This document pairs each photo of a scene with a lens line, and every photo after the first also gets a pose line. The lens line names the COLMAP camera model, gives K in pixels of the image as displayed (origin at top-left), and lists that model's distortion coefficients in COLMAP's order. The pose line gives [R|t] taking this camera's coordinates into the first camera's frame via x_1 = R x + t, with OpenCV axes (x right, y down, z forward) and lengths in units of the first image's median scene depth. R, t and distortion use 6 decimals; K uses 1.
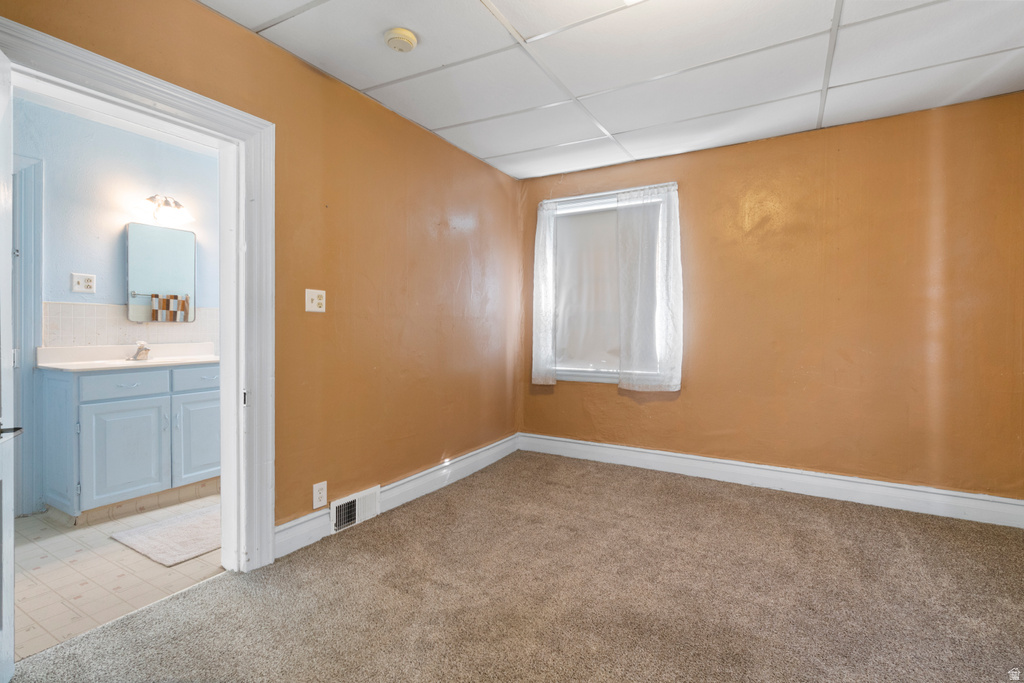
lens RADIAL K [[469.5, 0, 514.2], [0, 469.5, 334.5], [0, 0, 1]] dist [0.002982, 0.000565]
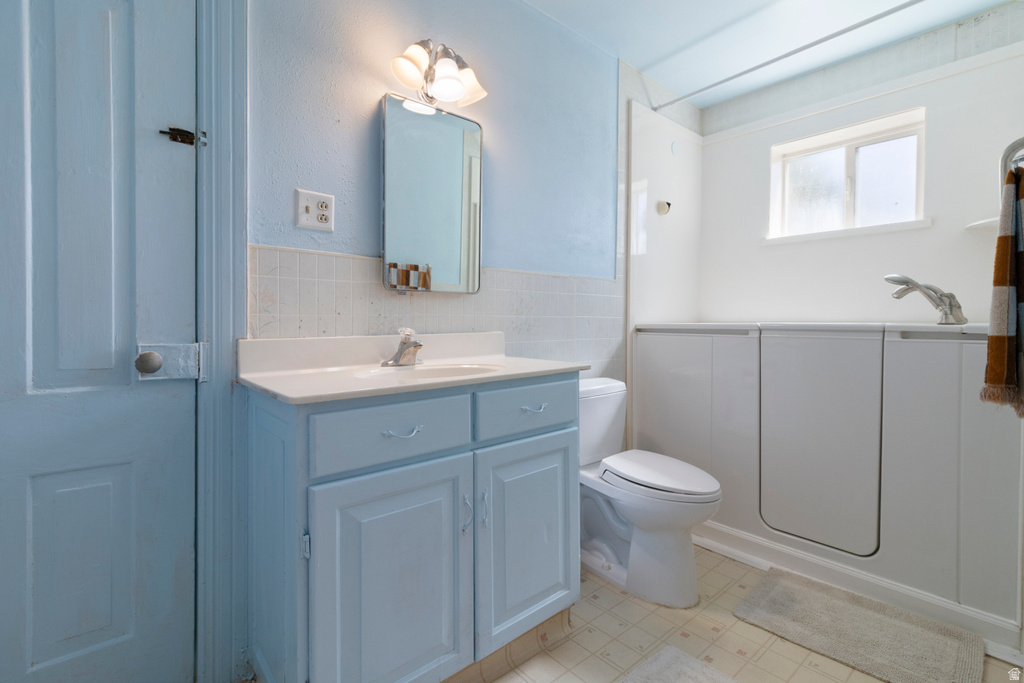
lens RADIAL K [[469.5, 0, 506.3], [0, 469.5, 326.0], [0, 0, 1]] dist [0.002982, 0.000565]
pose [[0.942273, 0.000788, -0.334844, -0.552758], [-0.001591, 0.999996, -0.002123, 0.013524], [0.334841, 0.002533, 0.942271, 0.594398]]
